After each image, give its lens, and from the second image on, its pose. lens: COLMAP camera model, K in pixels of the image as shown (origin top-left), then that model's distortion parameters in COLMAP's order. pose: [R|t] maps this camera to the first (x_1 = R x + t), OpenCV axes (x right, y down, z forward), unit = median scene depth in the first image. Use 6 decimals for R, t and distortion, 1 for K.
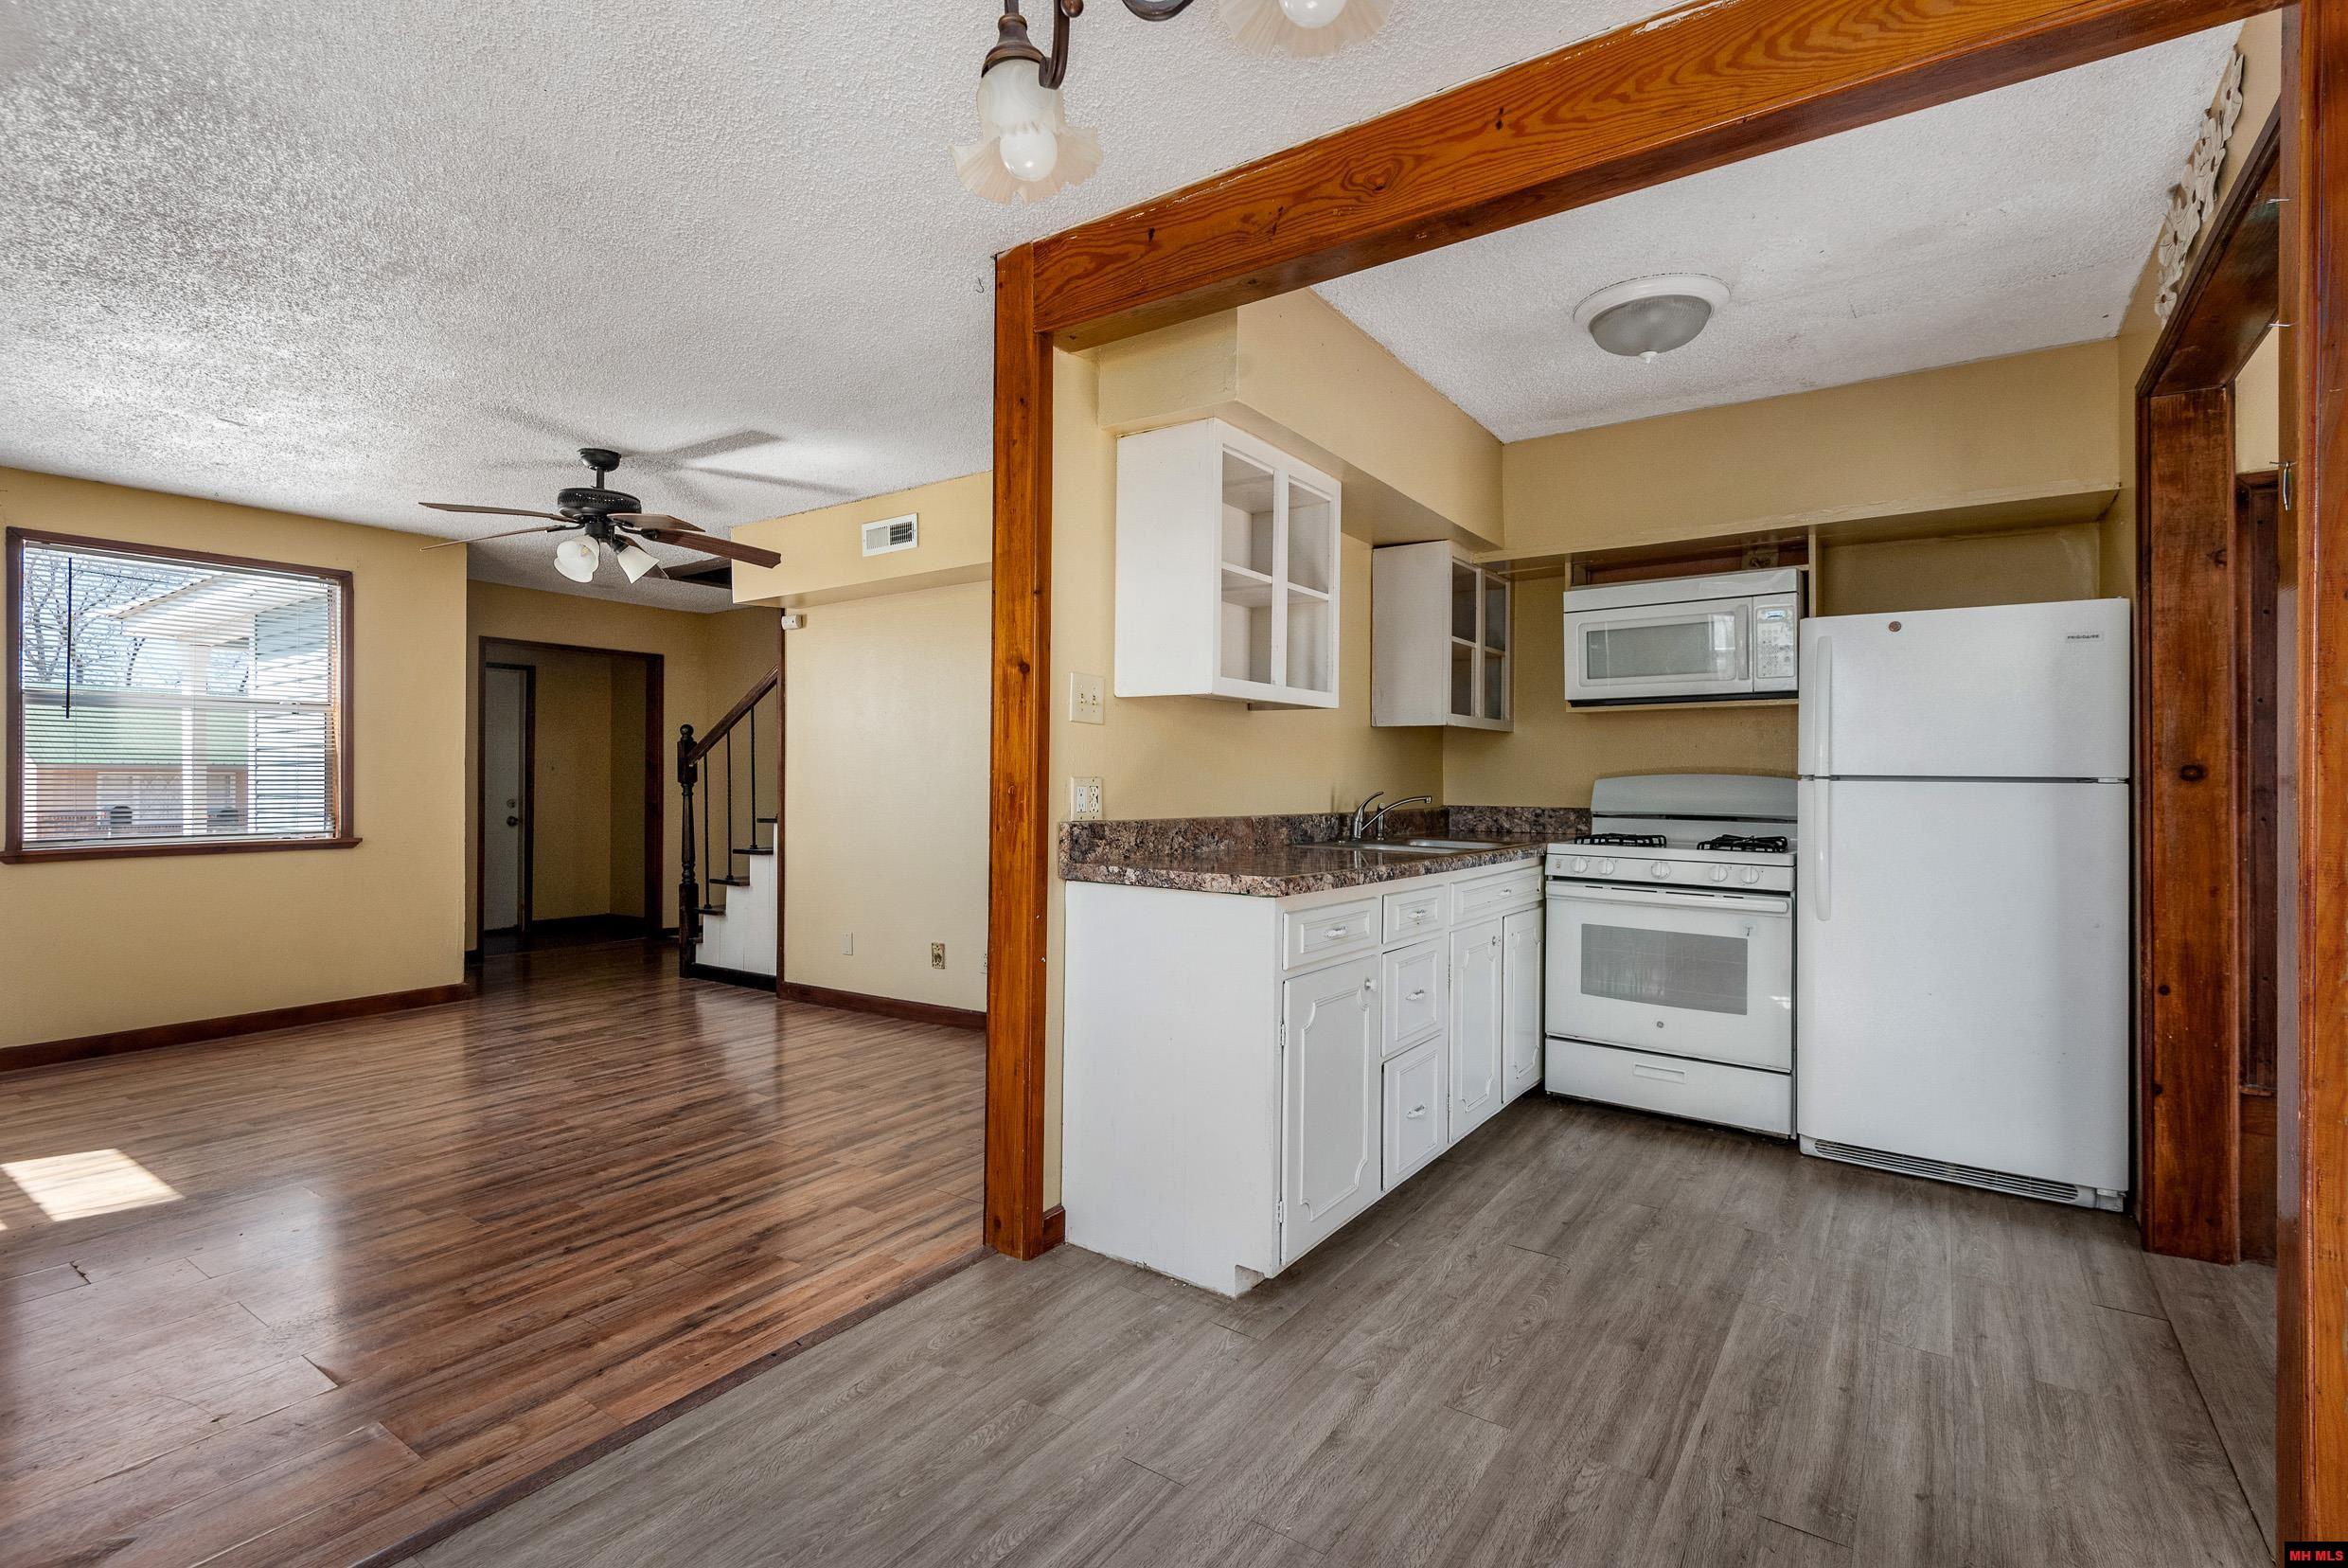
lens RADIAL K [[1099.3, 0, 1158.5], [0, 1099.3, 776.9], [0, 0, 1]] dist [-0.004434, -0.000089]
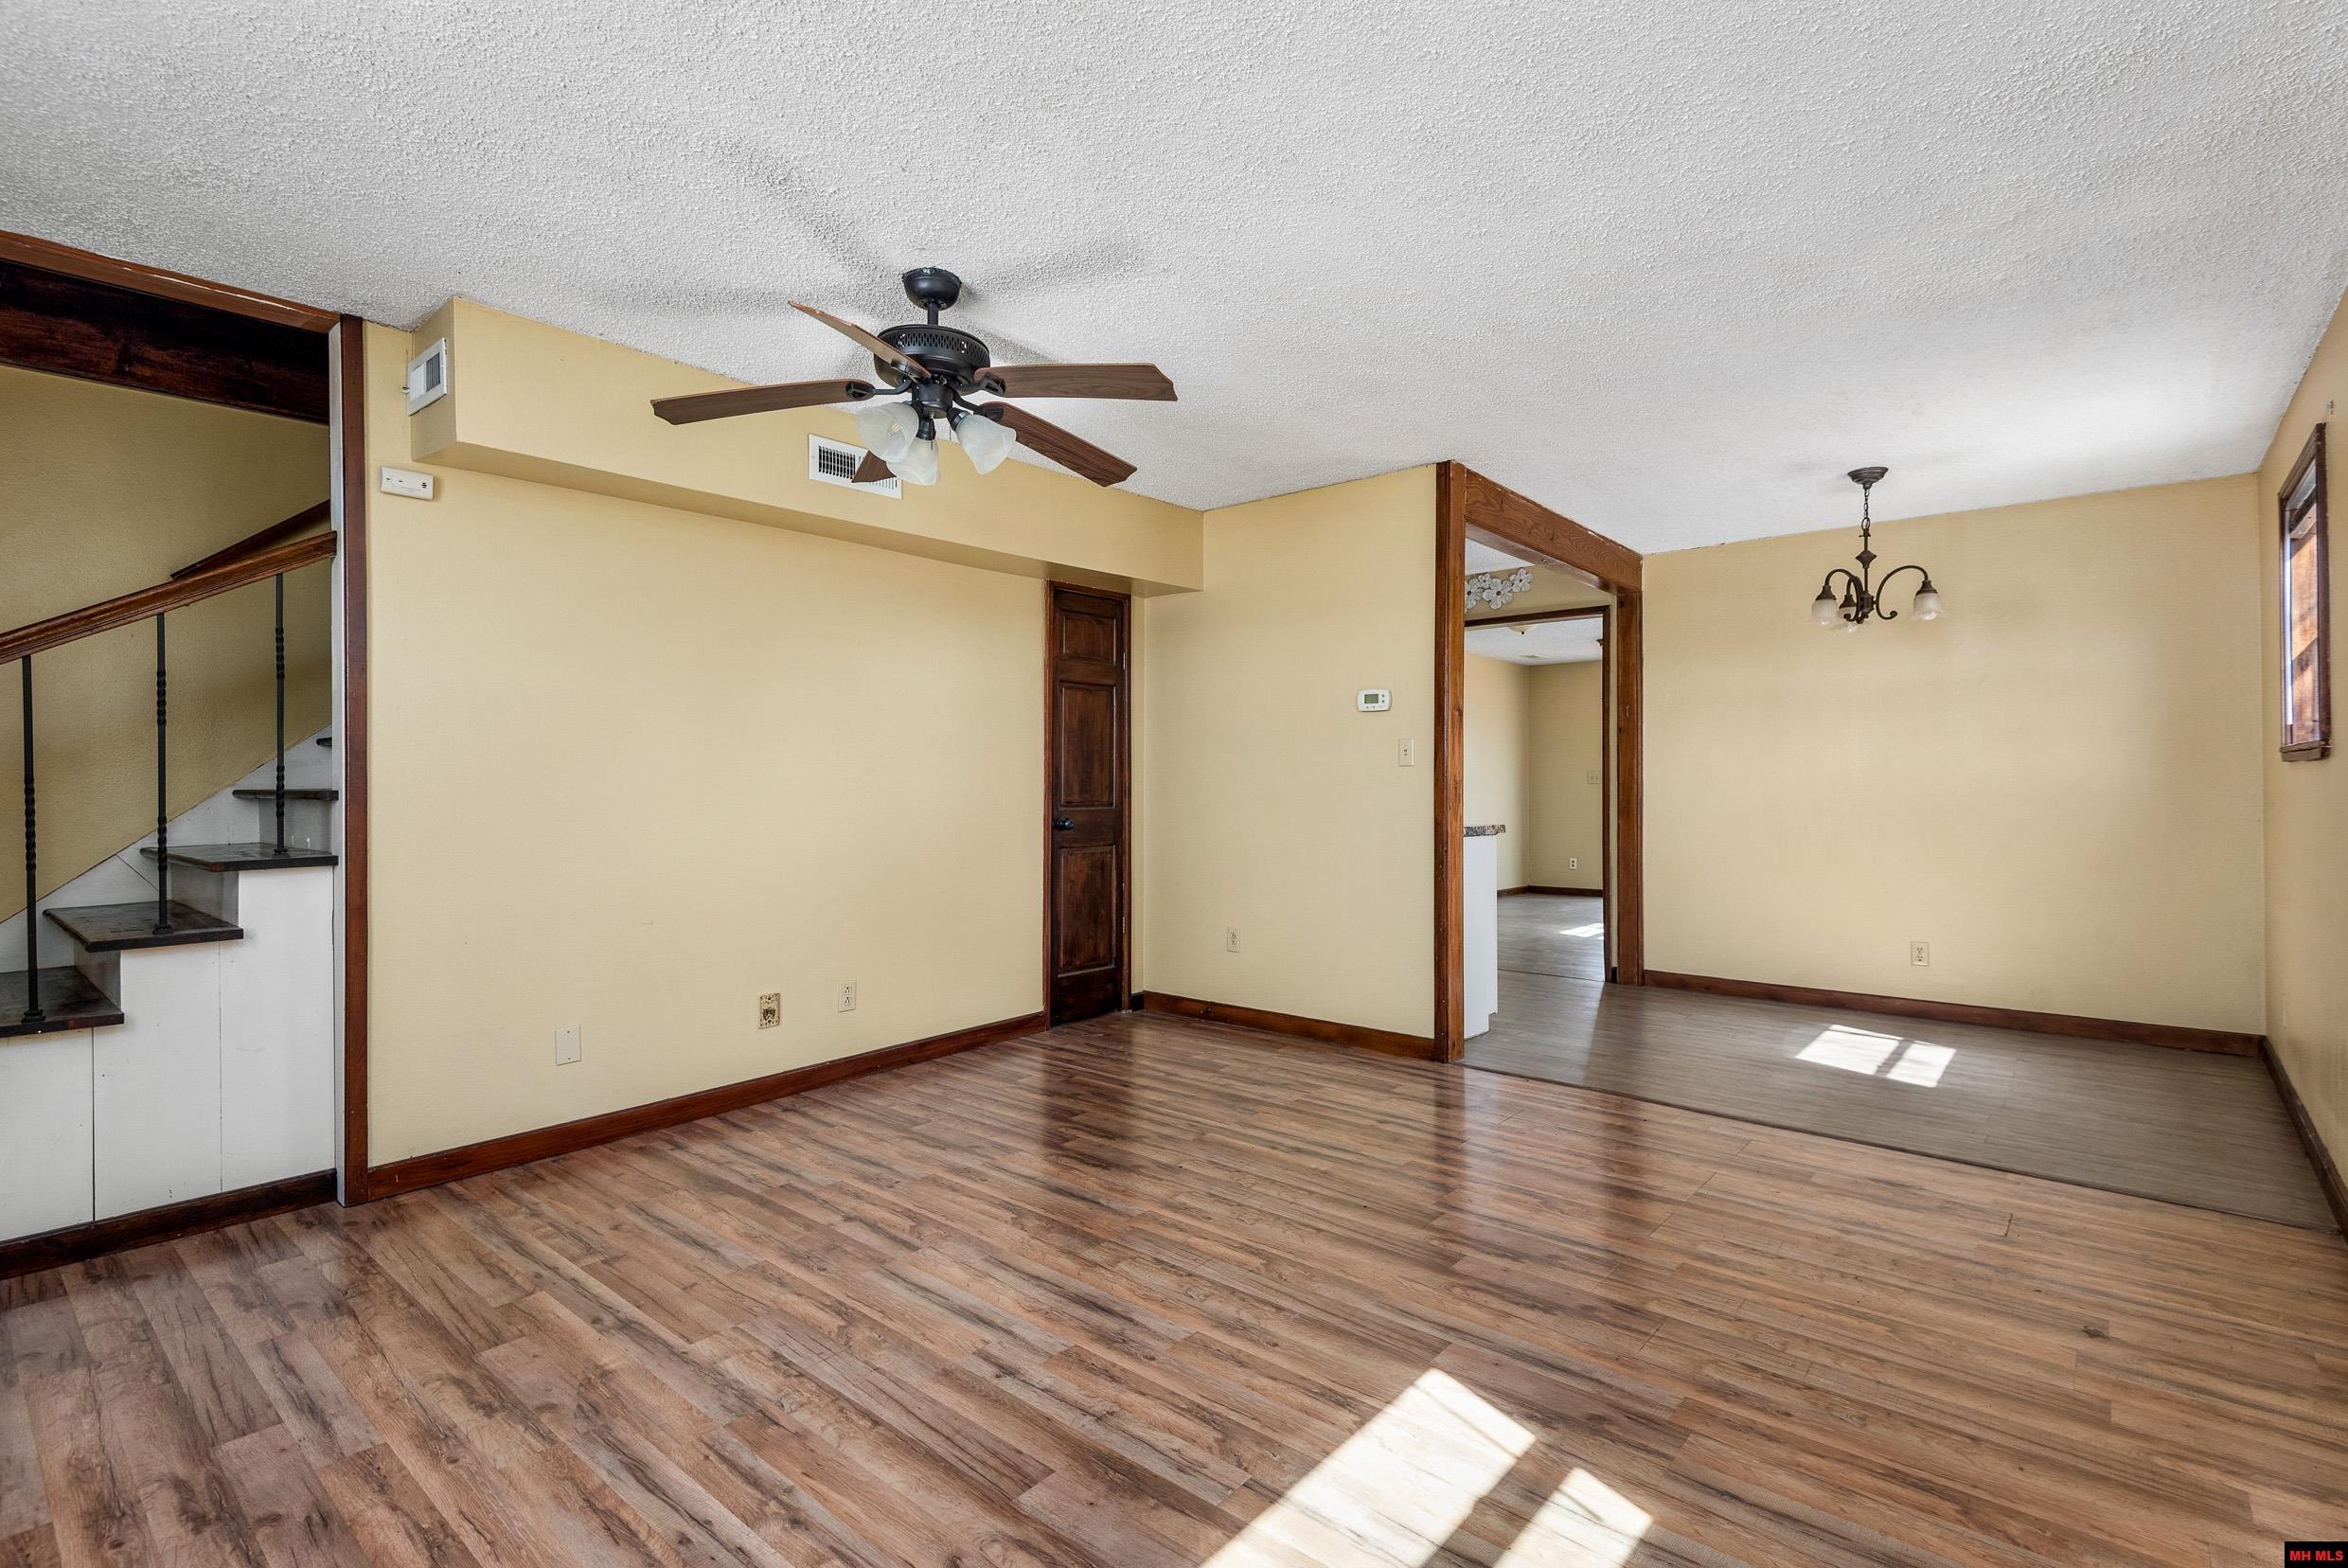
lens RADIAL K [[1099.3, 0, 1159.6], [0, 1099.3, 790.5], [0, 0, 1]] dist [-0.004434, -0.000089]
pose [[0.096691, -0.001639, 0.995313, -1.457617], [-0.002394, 0.999995, 0.001880, 0.007203], [-0.995312, -0.002564, 0.096686, 0.997804]]
